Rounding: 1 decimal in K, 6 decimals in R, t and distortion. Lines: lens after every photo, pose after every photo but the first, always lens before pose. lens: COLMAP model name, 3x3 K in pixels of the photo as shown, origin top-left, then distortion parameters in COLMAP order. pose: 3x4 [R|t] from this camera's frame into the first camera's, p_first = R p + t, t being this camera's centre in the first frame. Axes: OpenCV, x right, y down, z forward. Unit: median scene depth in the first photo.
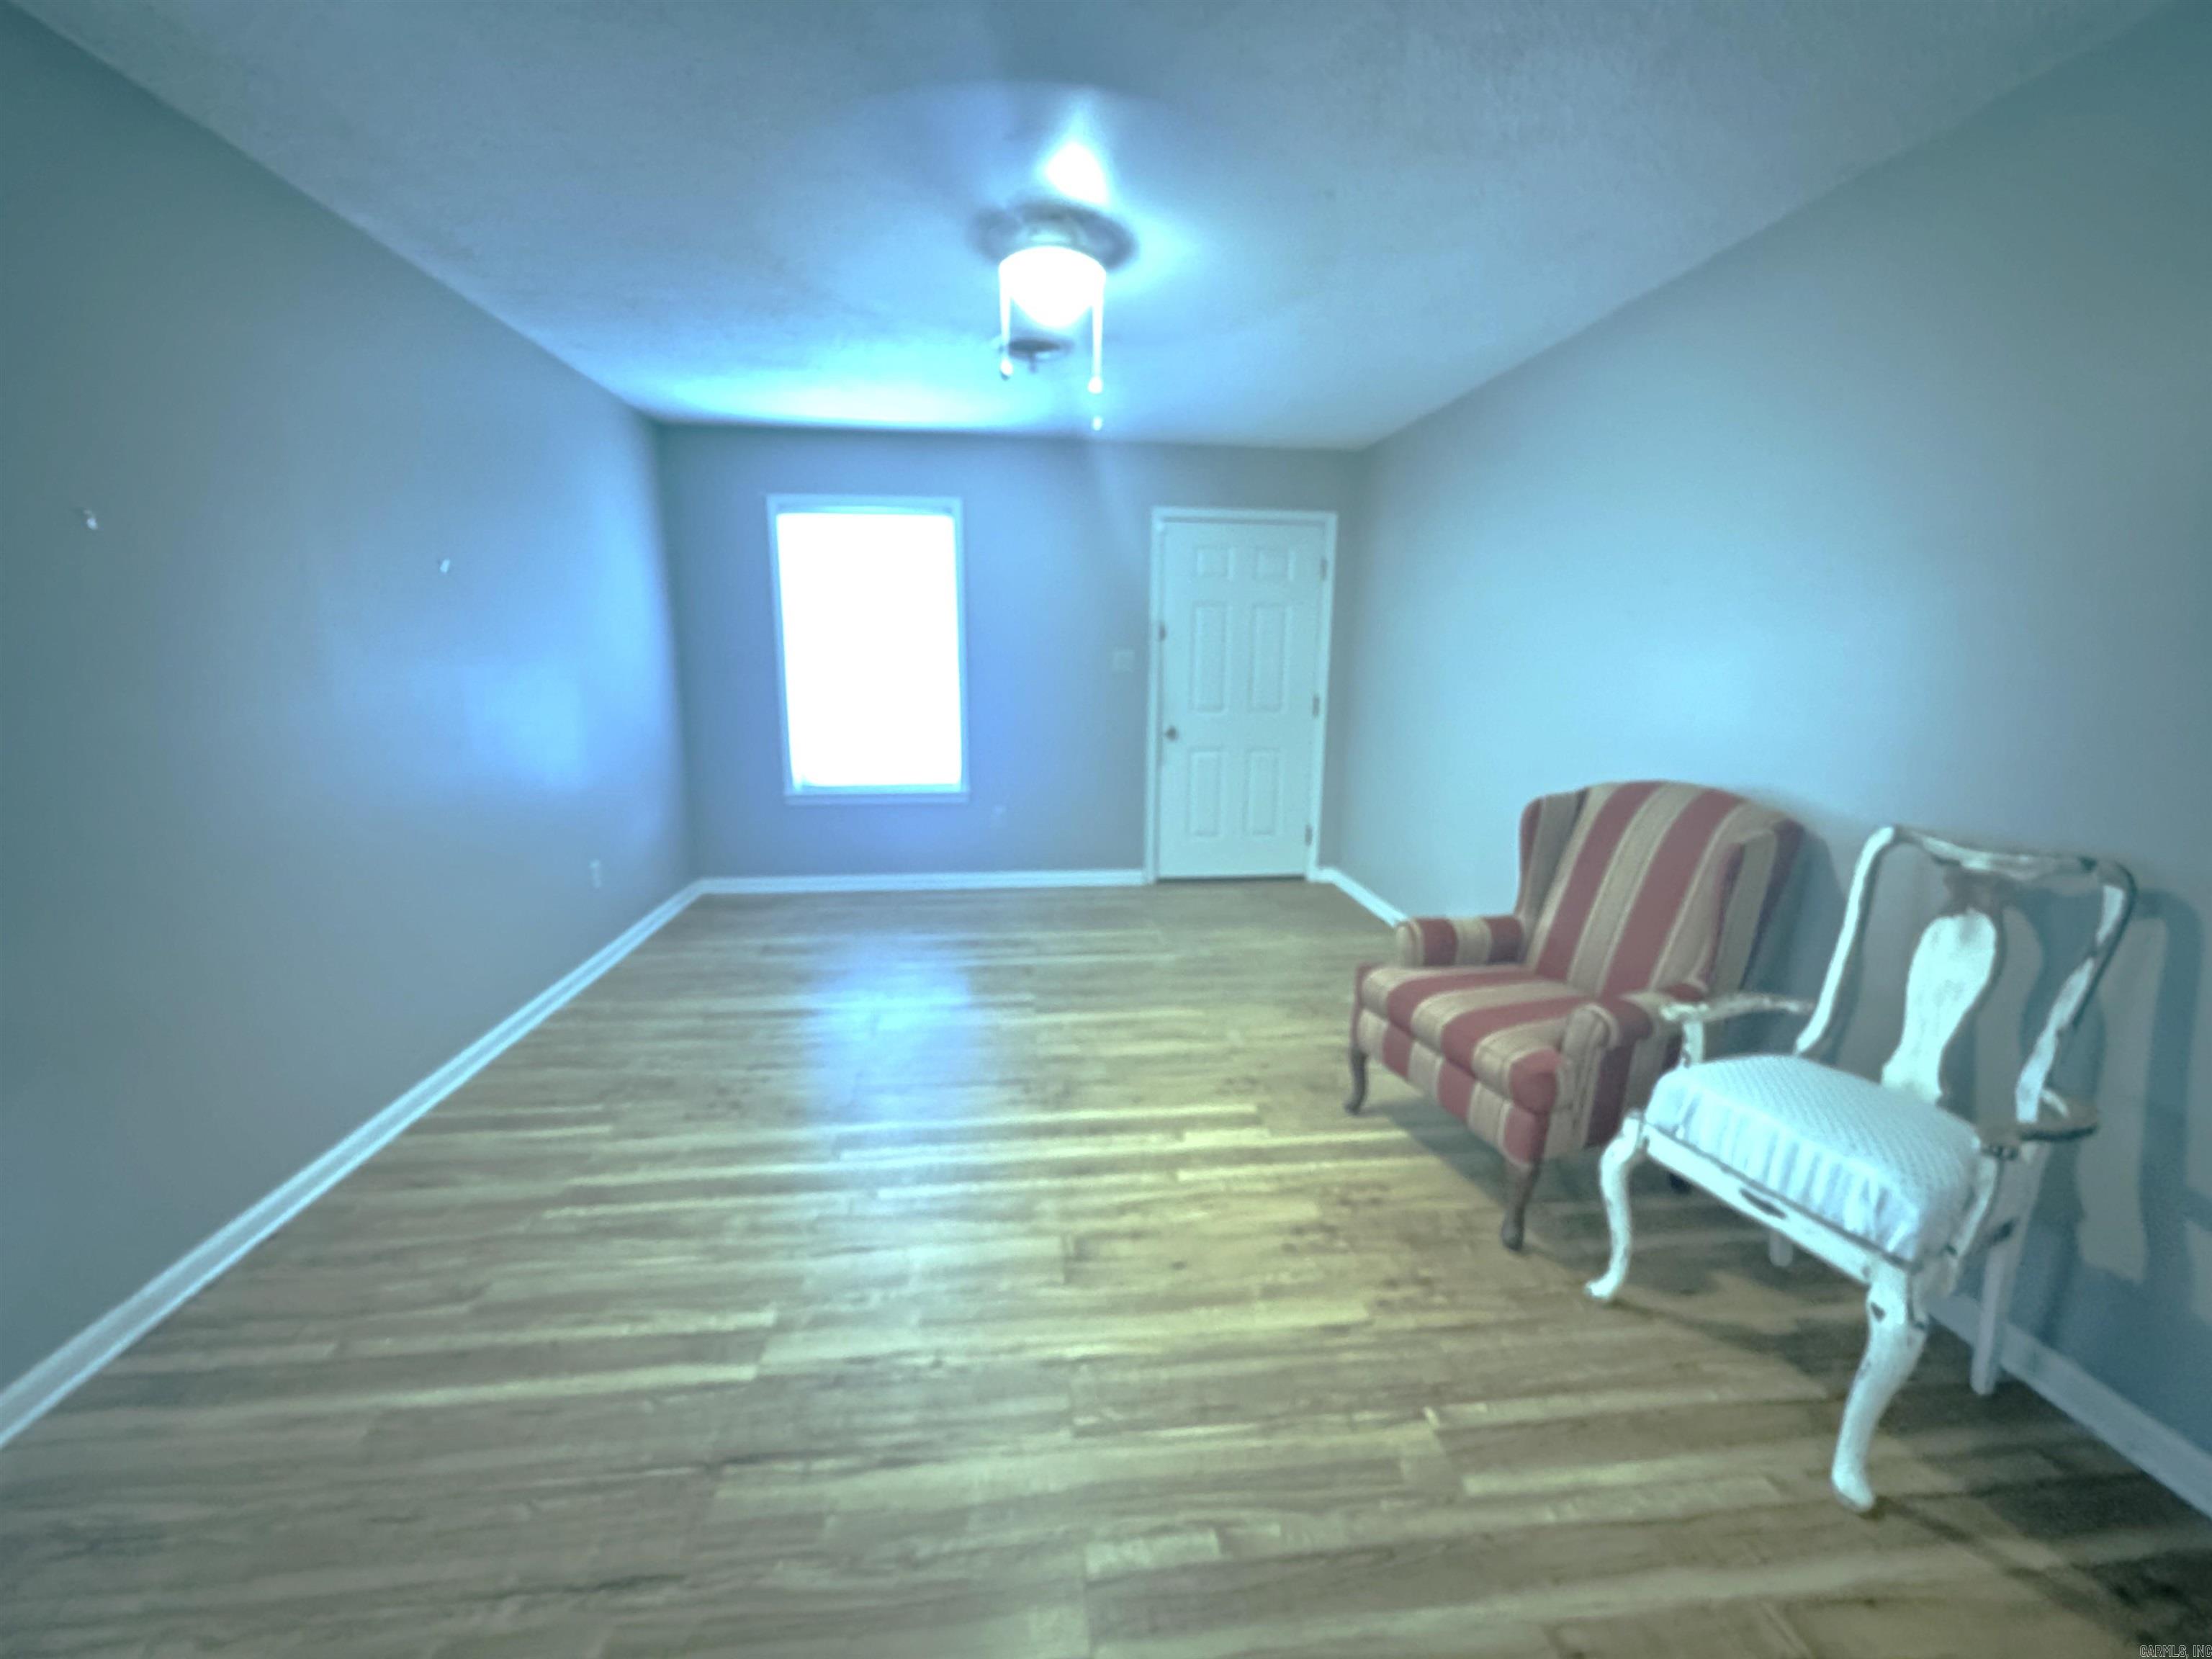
lens RADIAL K [[880.7, 0, 1113.7], [0, 880.7, 828.8], [0, 0, 1]] dist [0.002395, 0.000328]
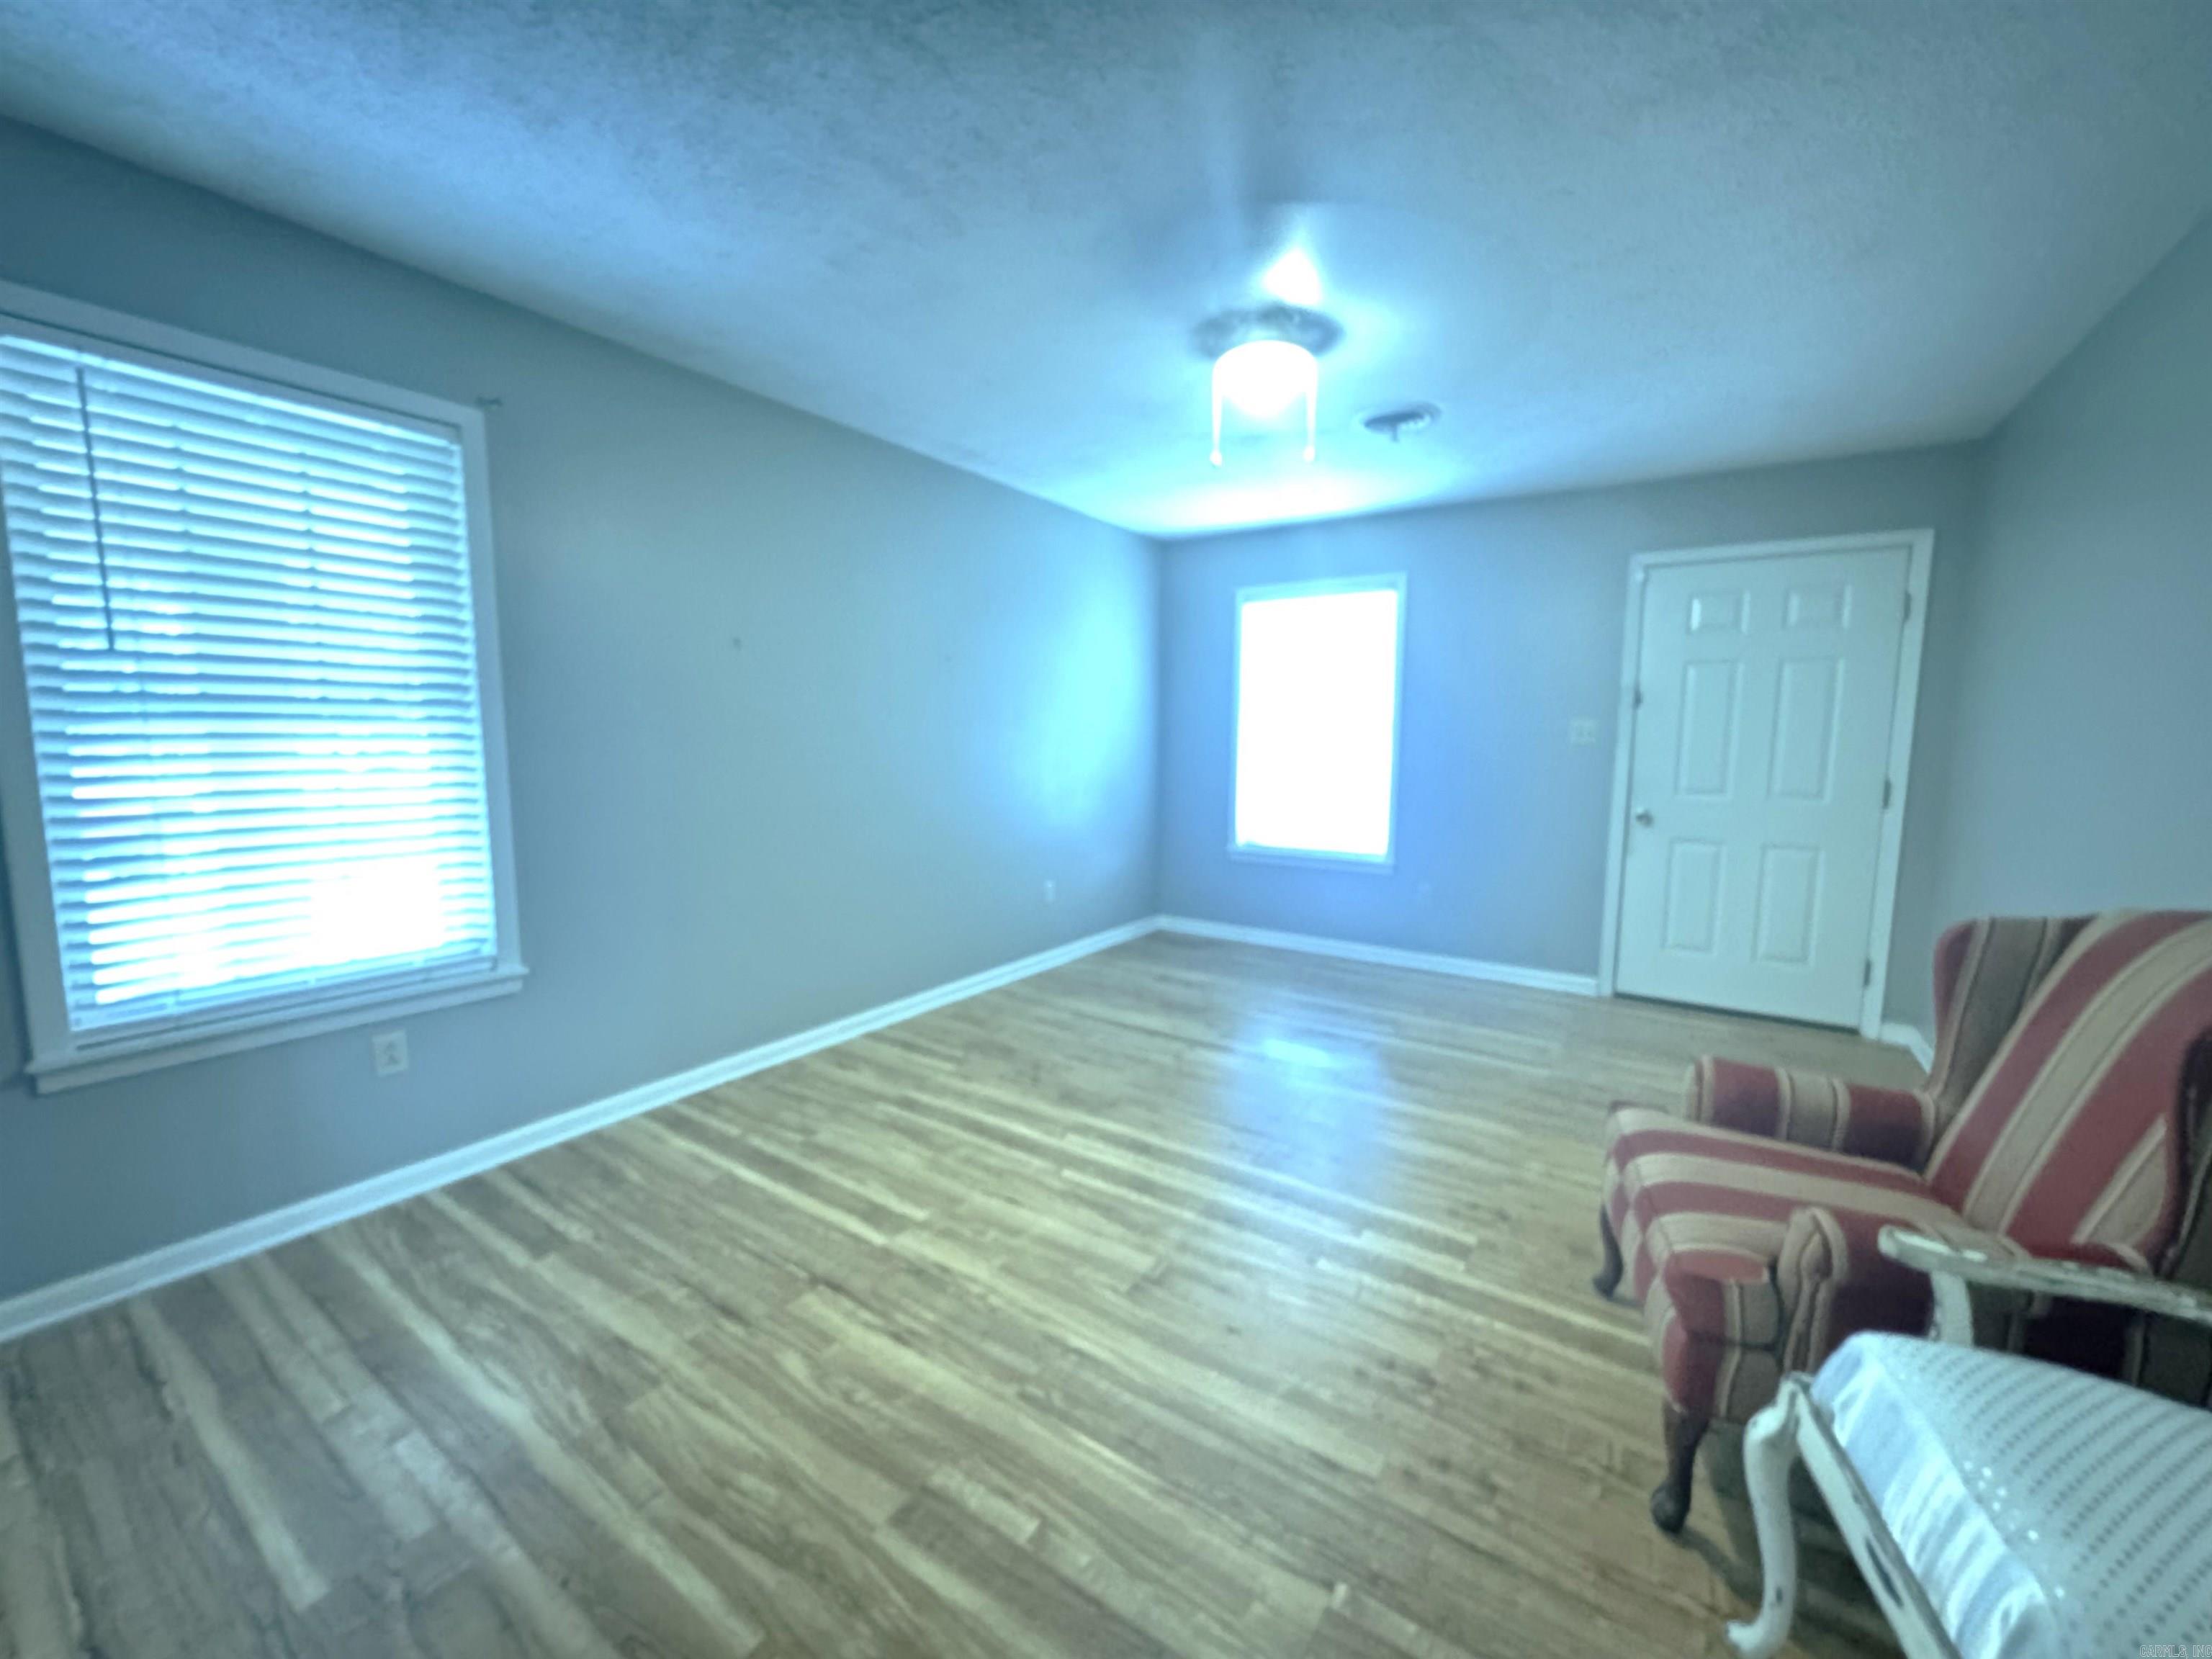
lens RADIAL K [[884.2, 0, 1103.2], [0, 884.2, 823.6], [0, 0, 1]] dist [0.000809, 0.000323]
pose [[0.753635, 0.065921, -0.653979, 0.541081], [-0.132256, 0.989817, -0.052635, 0.018467], [0.643850, 0.126161, 0.754679, 0.109149]]
